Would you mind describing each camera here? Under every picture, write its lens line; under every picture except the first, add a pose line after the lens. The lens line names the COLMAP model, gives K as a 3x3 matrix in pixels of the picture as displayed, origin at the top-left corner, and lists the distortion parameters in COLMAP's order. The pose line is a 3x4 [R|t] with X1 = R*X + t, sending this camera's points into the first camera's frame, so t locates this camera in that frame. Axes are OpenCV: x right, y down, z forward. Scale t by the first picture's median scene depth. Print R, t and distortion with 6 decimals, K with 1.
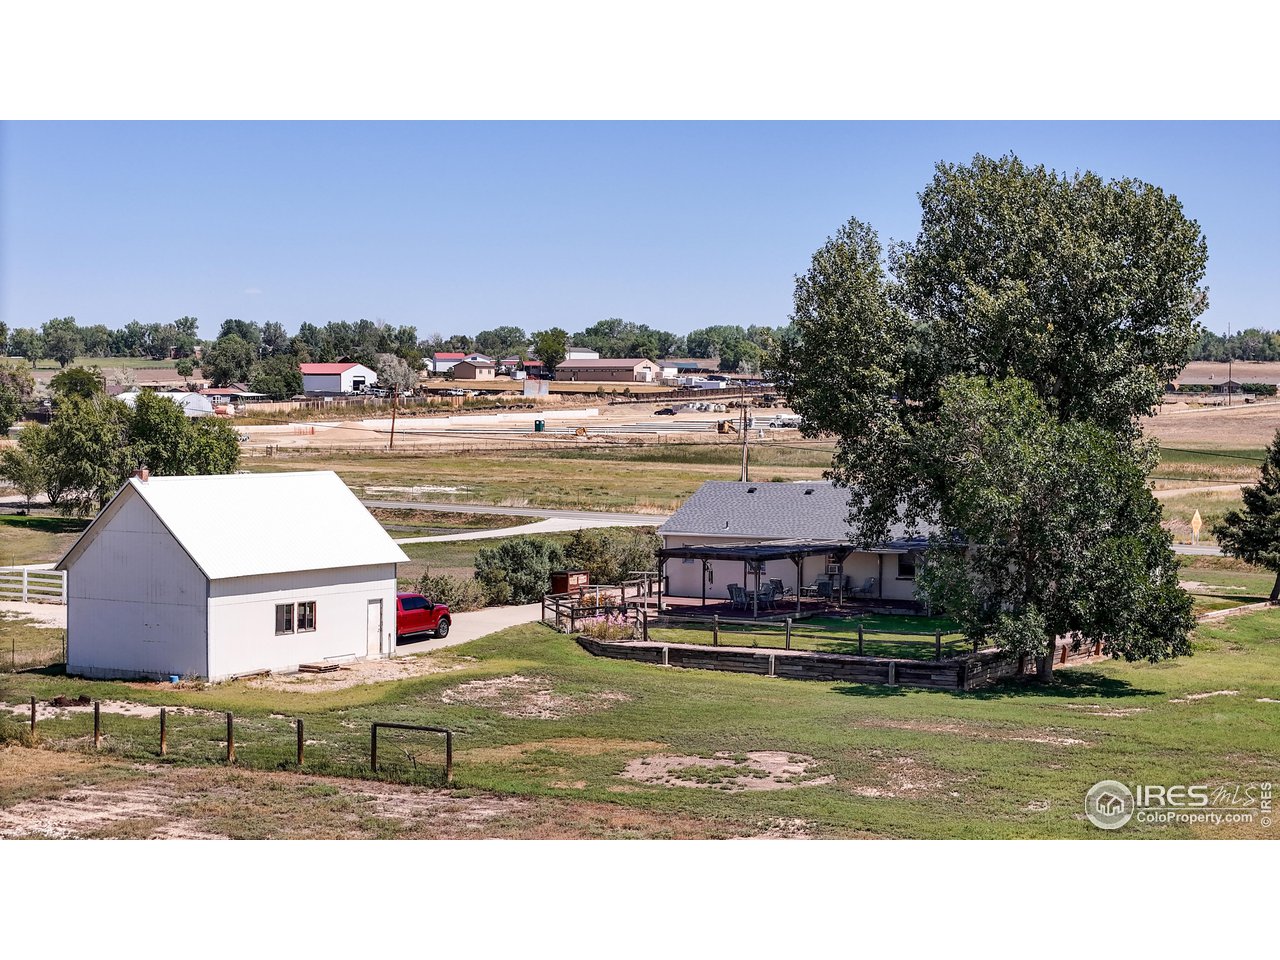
lens RADIAL K [[2622.1, 0, 640.0], [0, 2622.1, 480.0], [0, 0, 1]] dist [-0.181721, 0.279759]
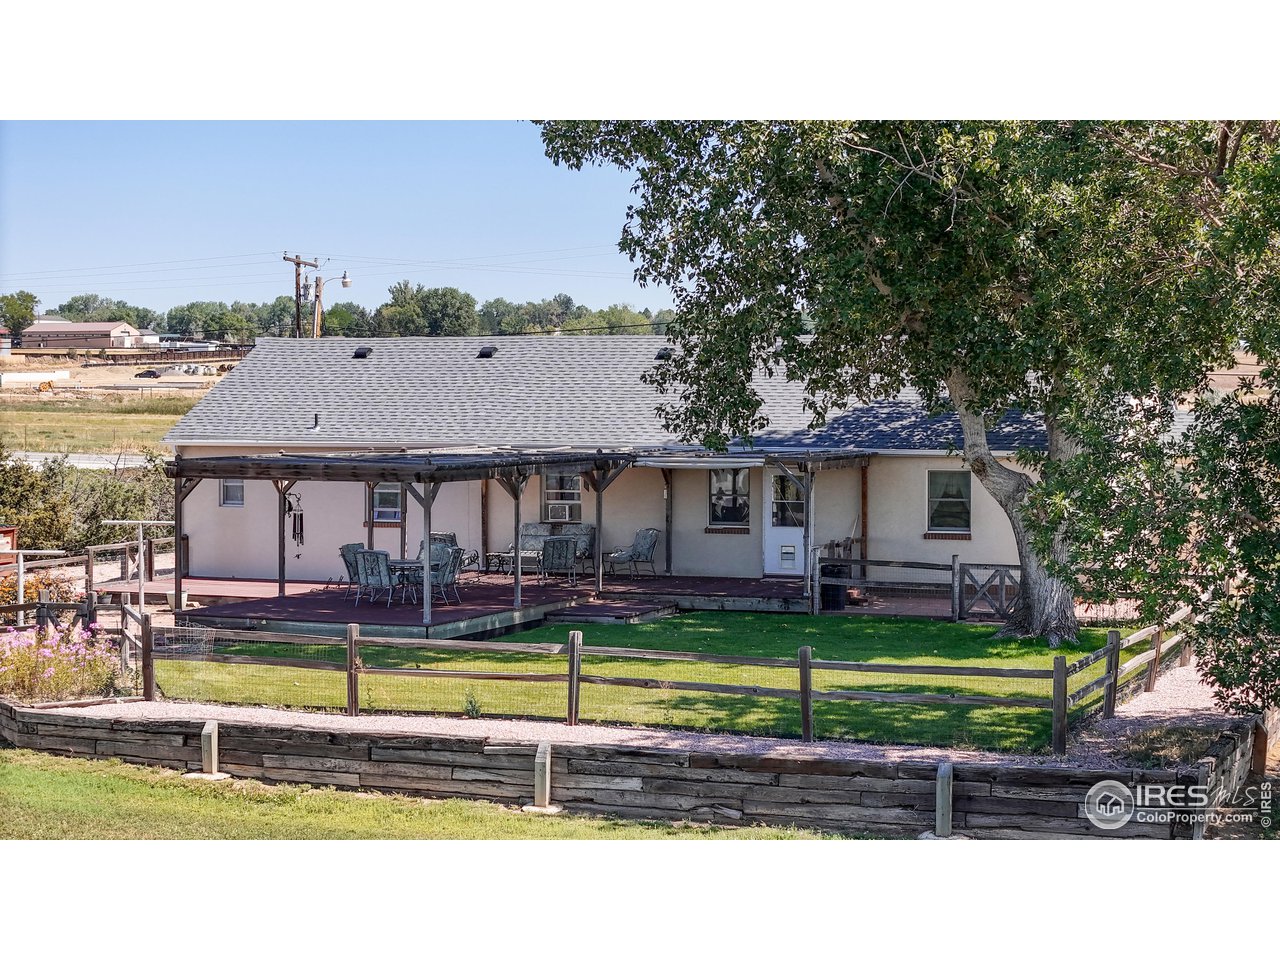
lens RADIAL K [[2622.1, 0, 640.0], [0, 2622.1, 480.0], [0, 0, 1]] dist [-0.181721, 0.279759]
pose [[0.980450, -0.010387, 0.196494, -0.001459], [0.009545, 0.999941, 0.005233, 0.027038], [-0.196536, -0.003255, 0.980491, 0.569443]]
